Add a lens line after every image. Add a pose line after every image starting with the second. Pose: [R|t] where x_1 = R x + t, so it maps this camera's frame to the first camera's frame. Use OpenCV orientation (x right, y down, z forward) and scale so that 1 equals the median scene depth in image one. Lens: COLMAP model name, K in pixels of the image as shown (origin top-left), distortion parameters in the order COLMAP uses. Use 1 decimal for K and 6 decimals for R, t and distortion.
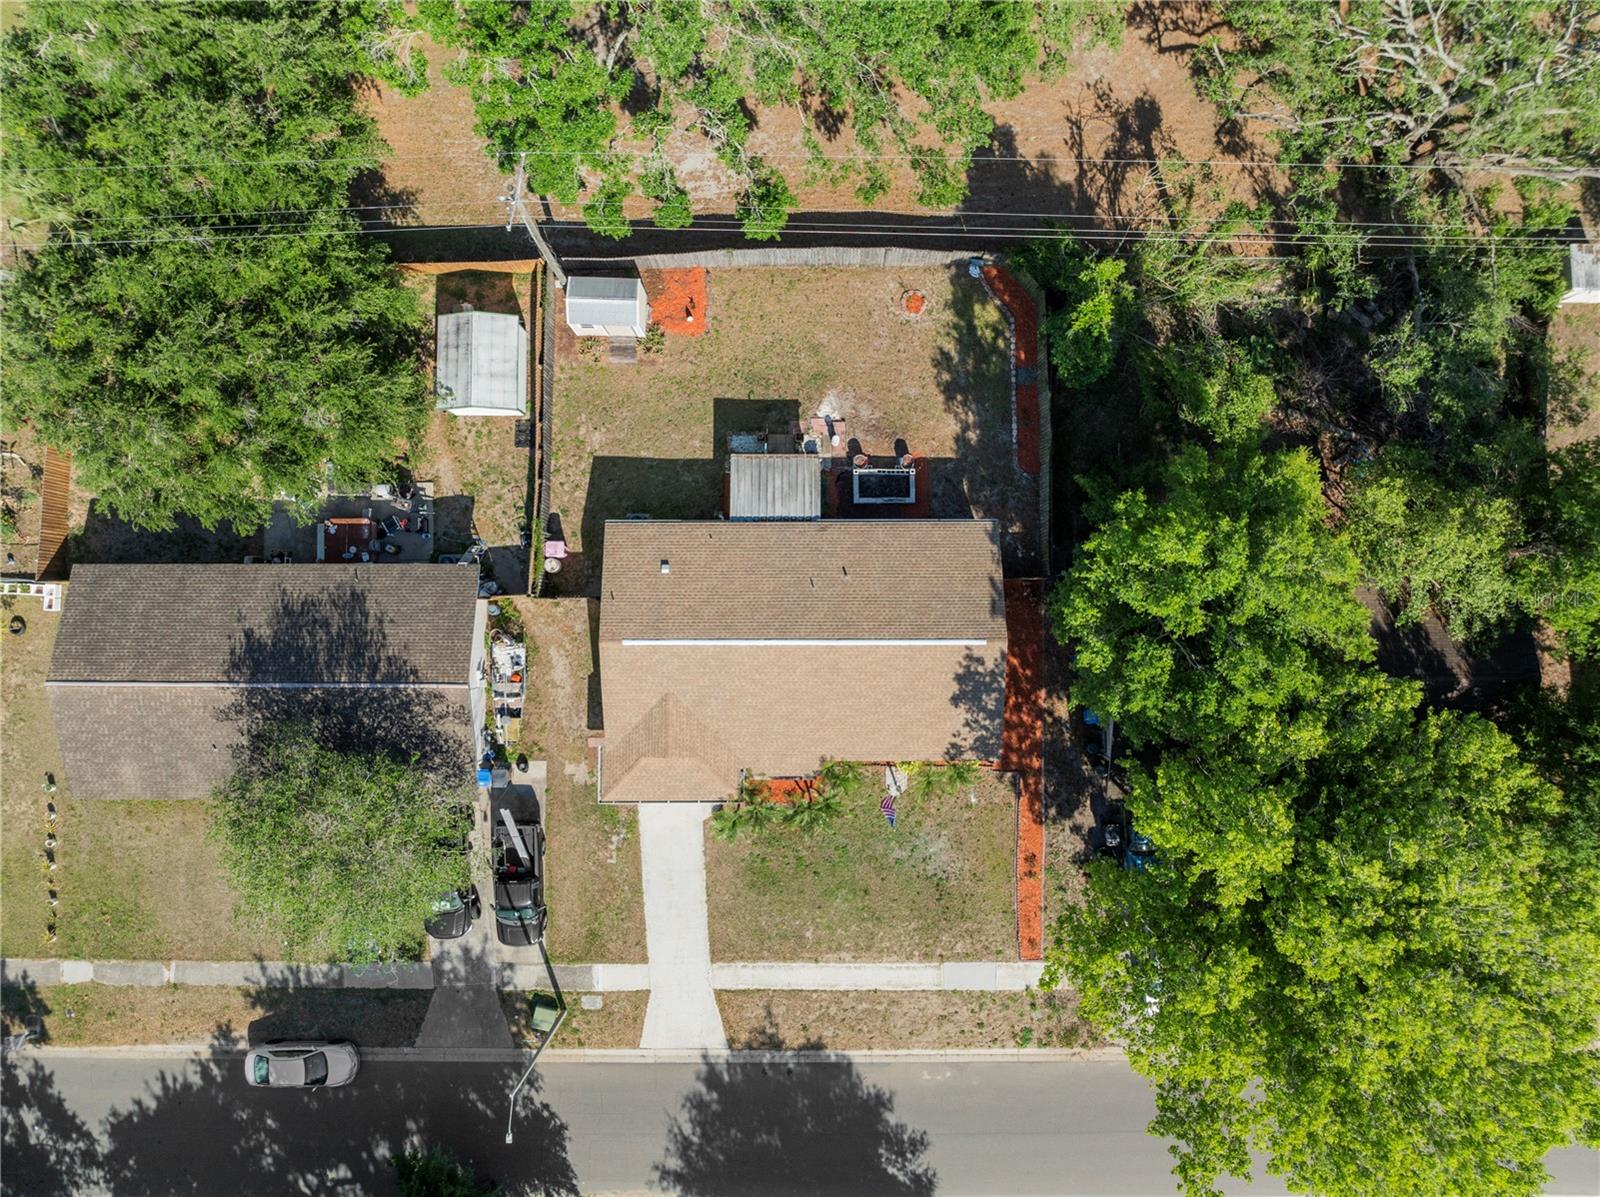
lens RADIAL K [[1126.7, 0, 794.2], [0, 1126.7, 592.9], [0, 0, 1]] dist [-0.046192, 0.023538]
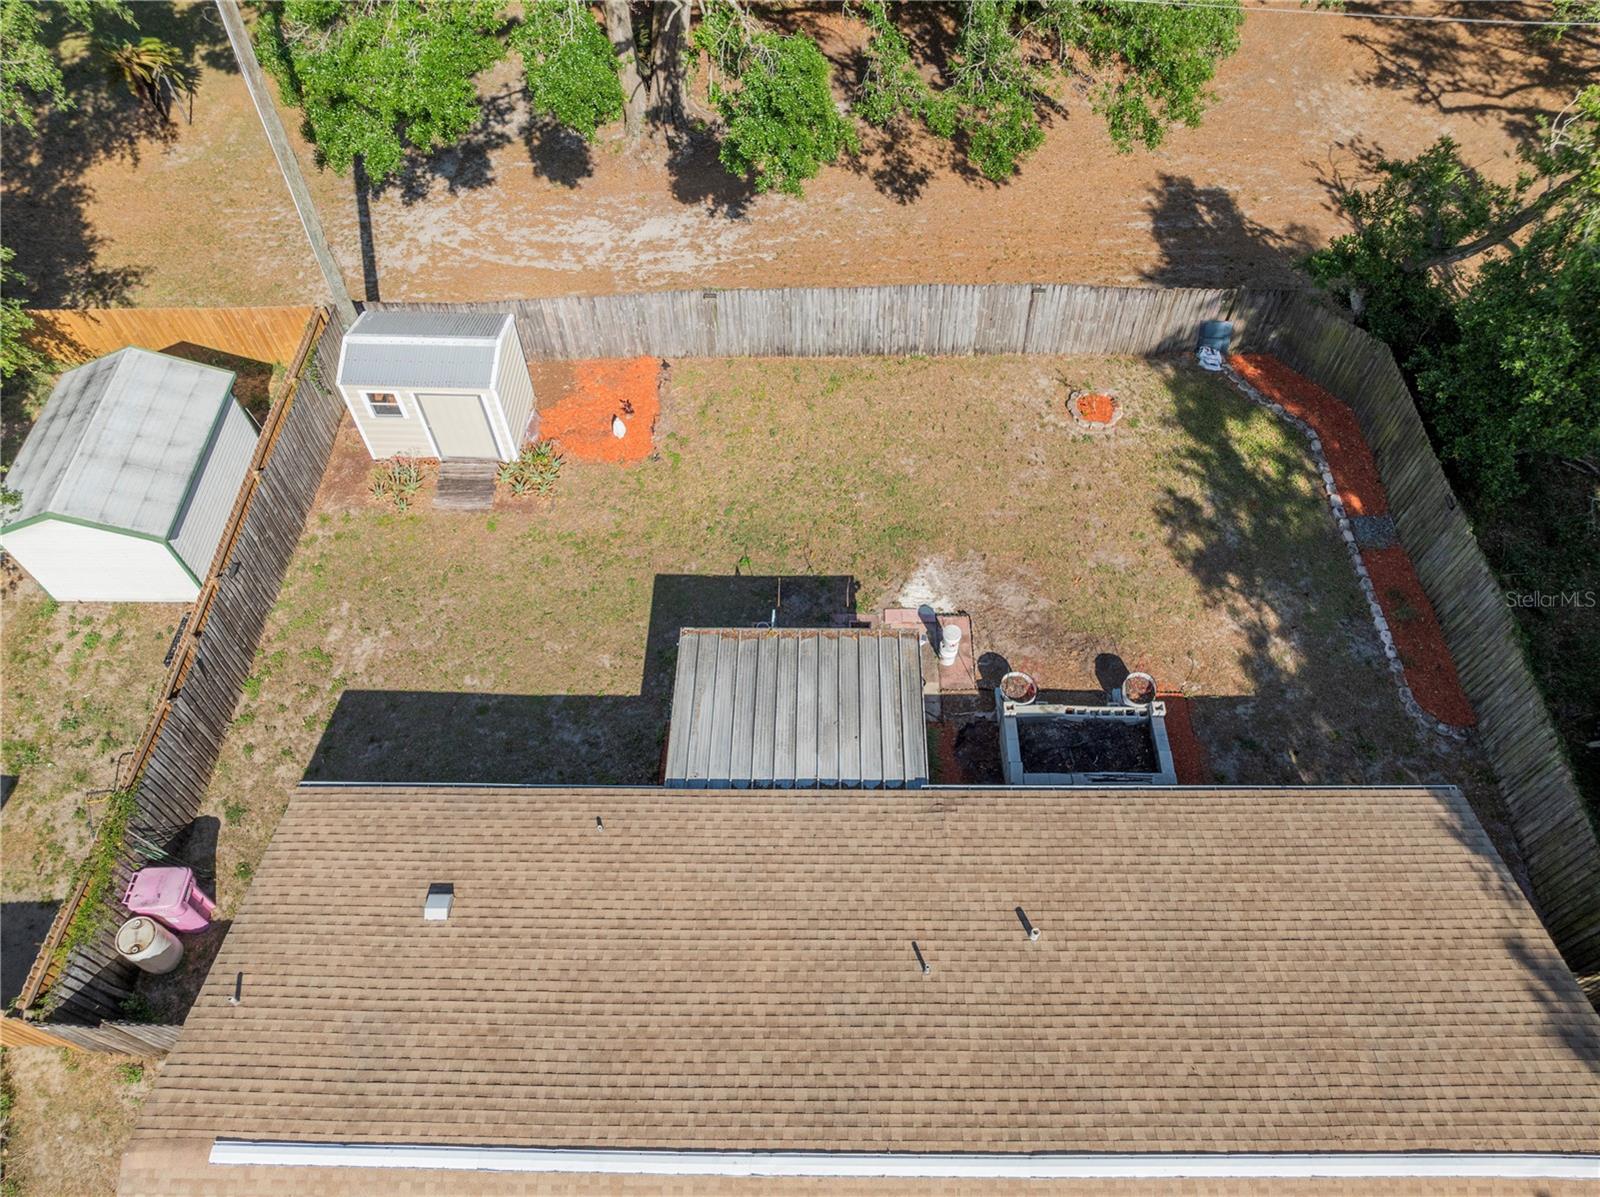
lens RADIAL K [[1126.7, 0, 794.2], [0, 1126.7, 592.9], [0, 0, 1]] dist [-0.046192, 0.023538]
pose [[0.999858, 0.011114, -0.012703, -0.013369], [-0.016258, 0.836383, -0.547904, 0.067911], [0.004535, 0.548033, 0.836445, 0.653124]]
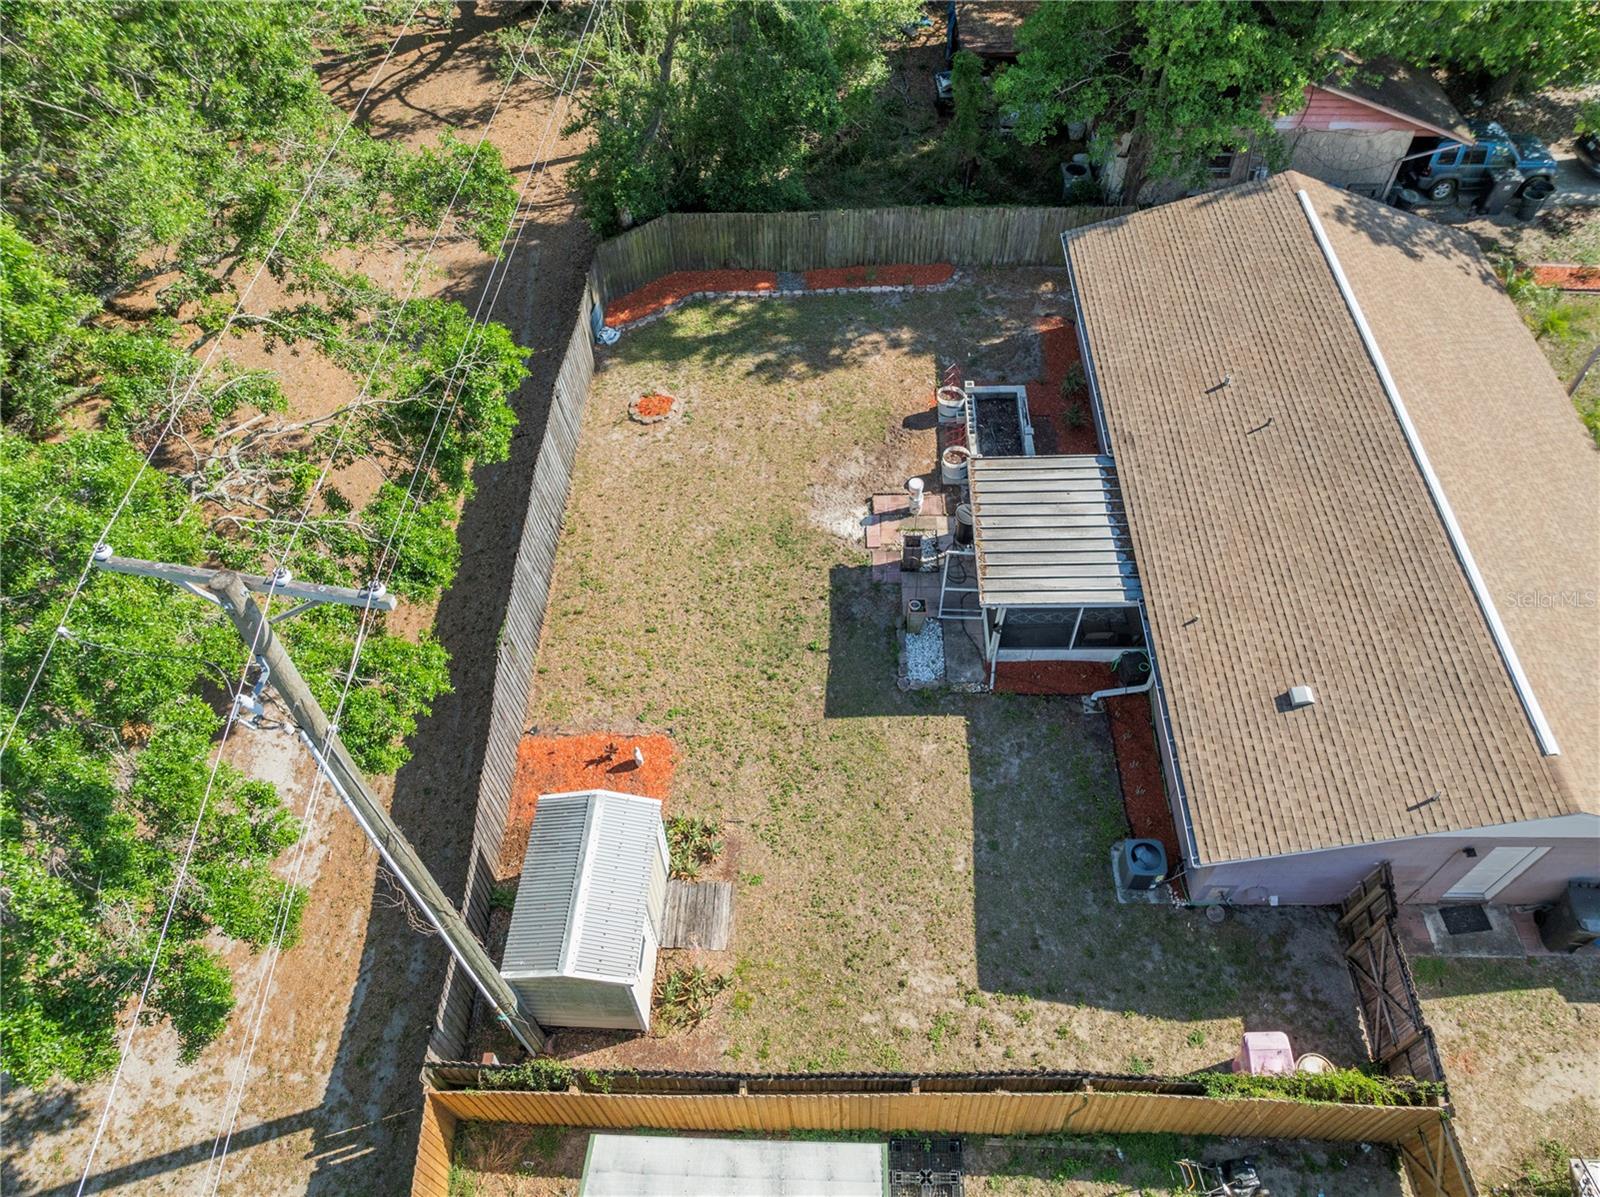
lens RADIAL K [[1124.9, 0, 801.9], [0, 1124.9, 605.7], [0, 0, 1]] dist [-0.033712, 0.001461]
pose [[0.022211, -0.783467, 0.621036, -0.314616], [0.999689, 0.024439, -0.004922, -0.182651], [-0.011321, 0.620952, 0.783766, 0.633787]]
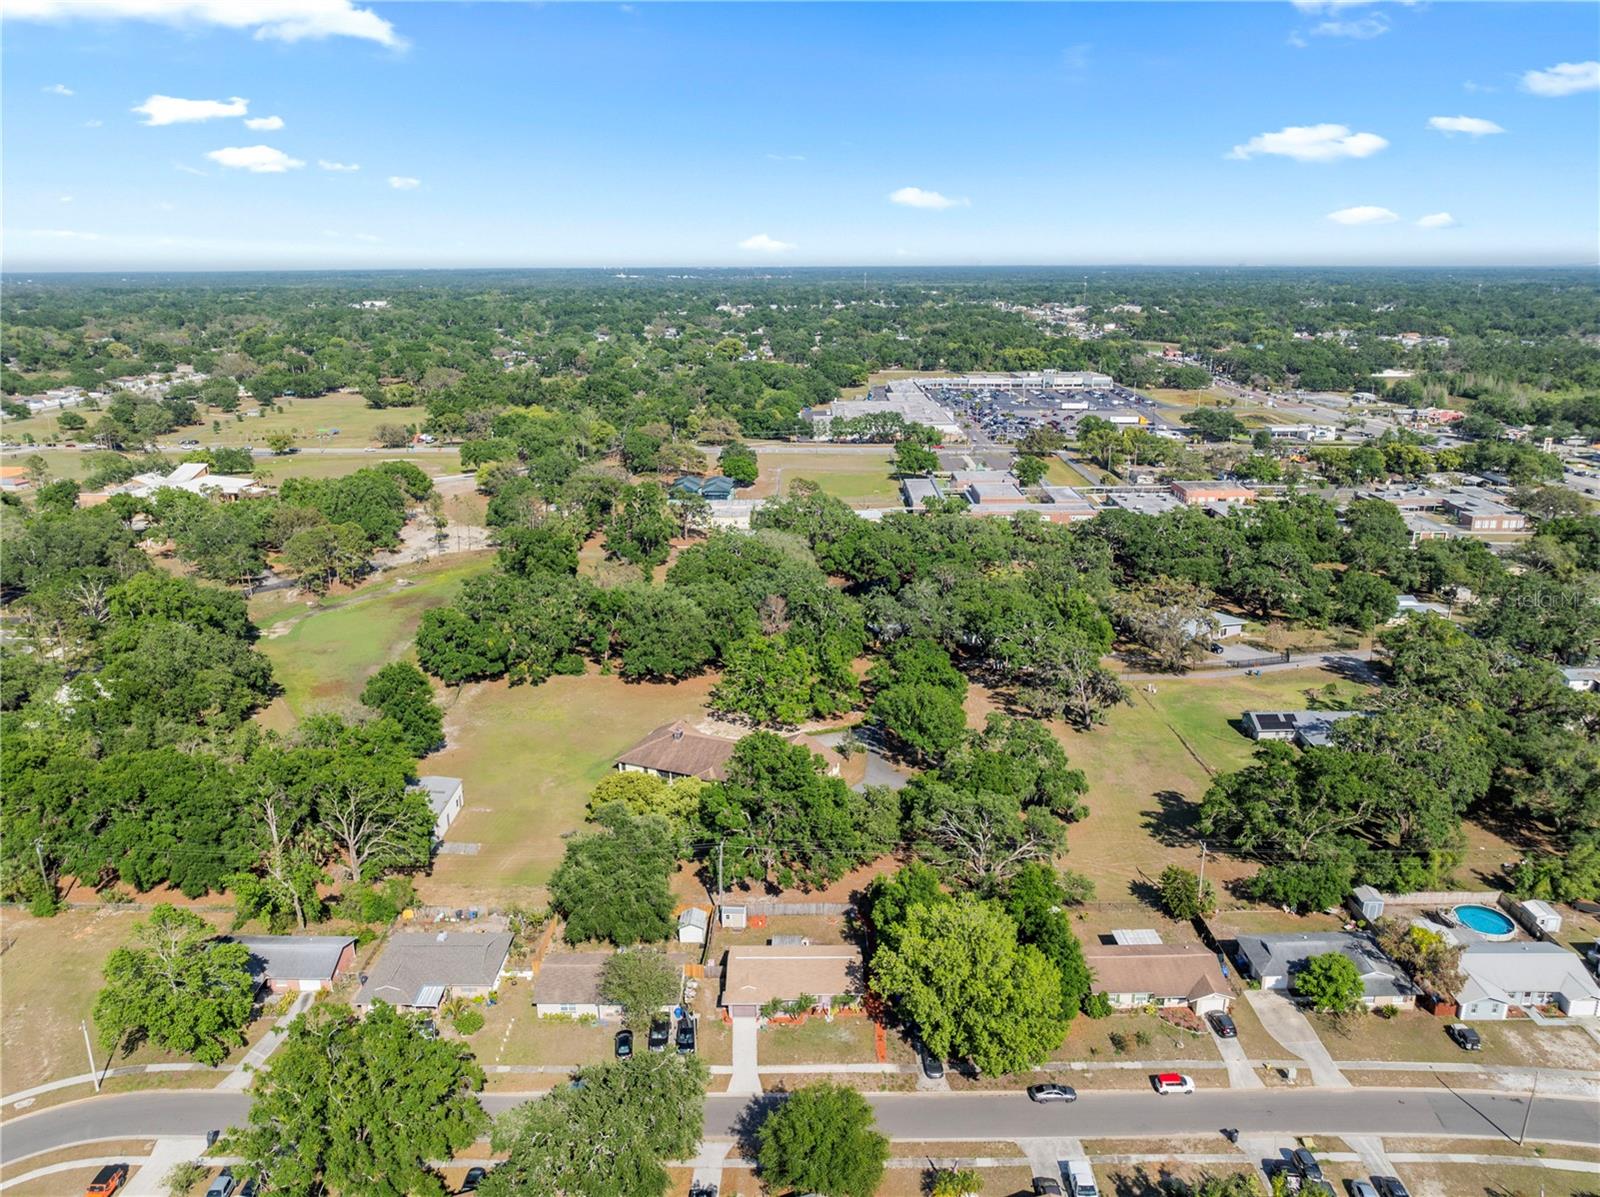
lens RADIAL K [[1126.7, 0, 794.2], [0, 1126.7, 592.9], [0, 0, 1]] dist [-0.046192, 0.023538]
pose [[0.999888, 0.000980, -0.014936, 0.045554], [-0.014537, 0.301416, -0.953382, 2.412630], [0.003568, 0.953492, 0.301397, -0.782758]]
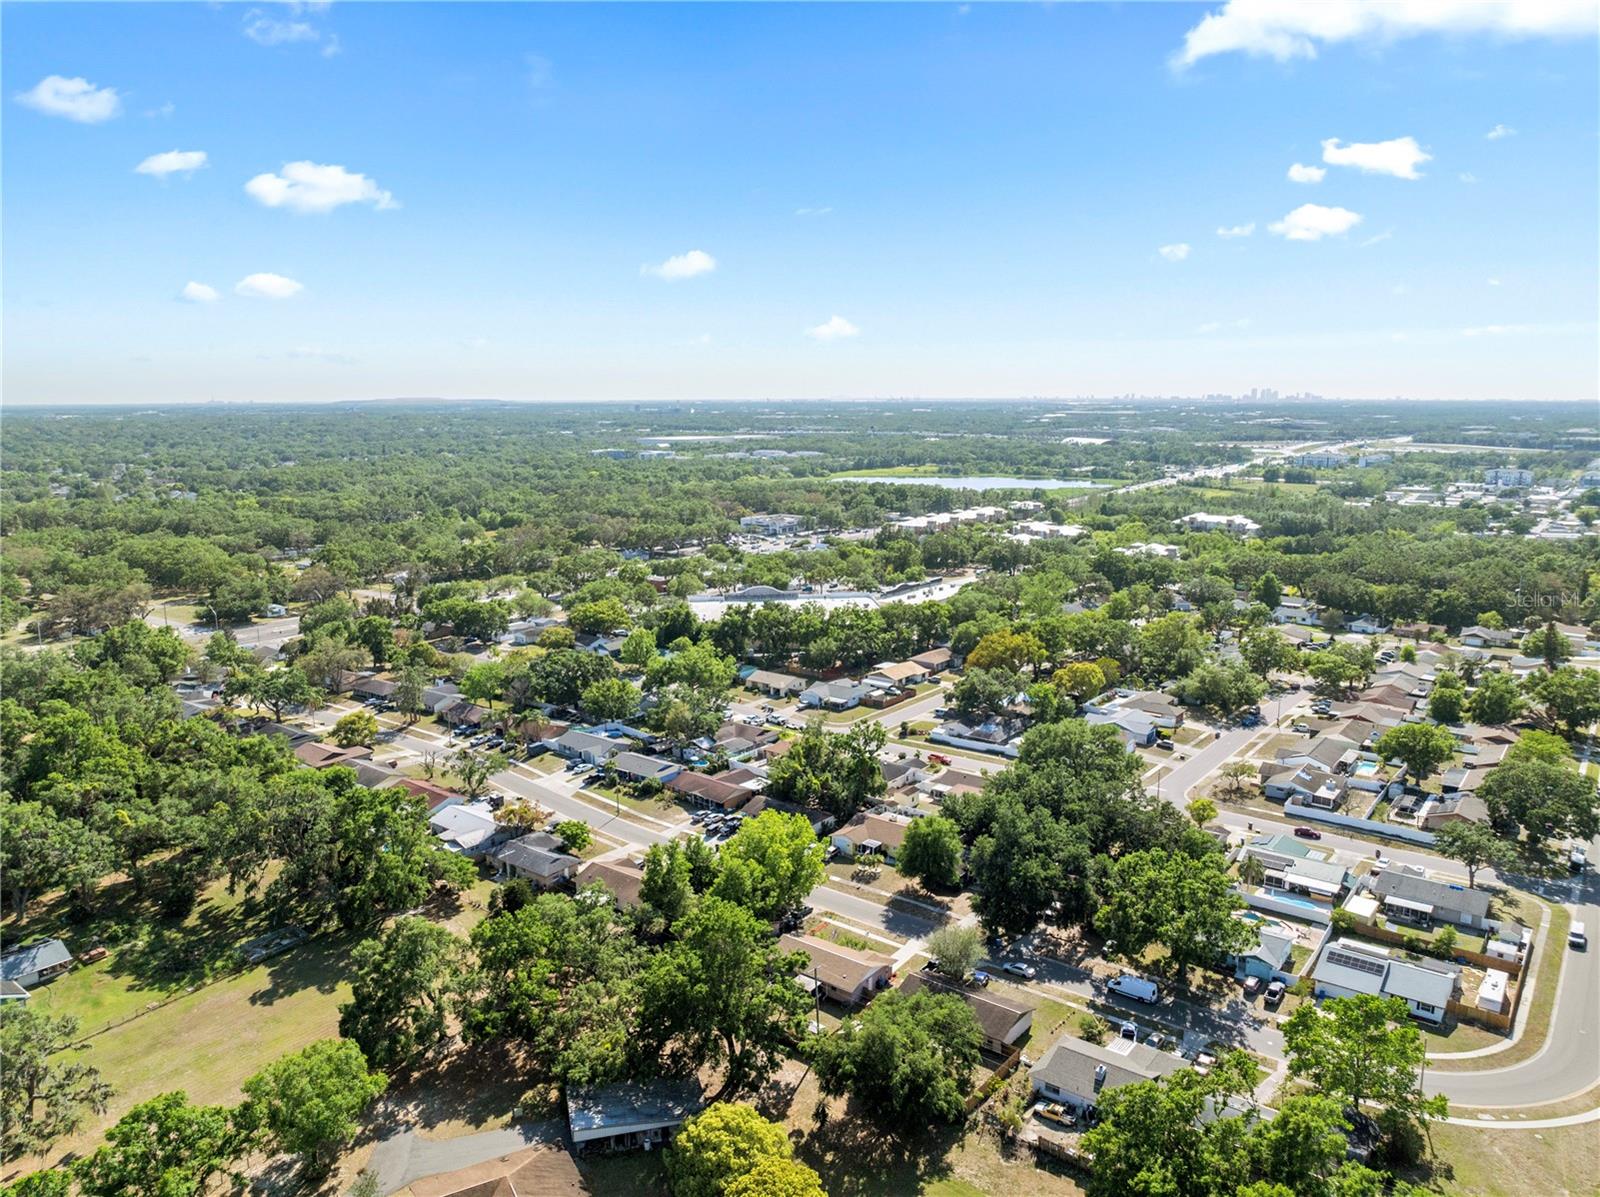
lens RADIAL K [[1126.7, 0, 794.2], [0, 1126.7, 592.9], [0, 0, 1]] dist [-0.046192, 0.023538]
pose [[-0.781346, -0.094592, 0.616889, -1.885163], [0.624088, -0.124247, 0.771412, -2.467519], [0.003677, 0.987732, 0.156113, -0.663954]]
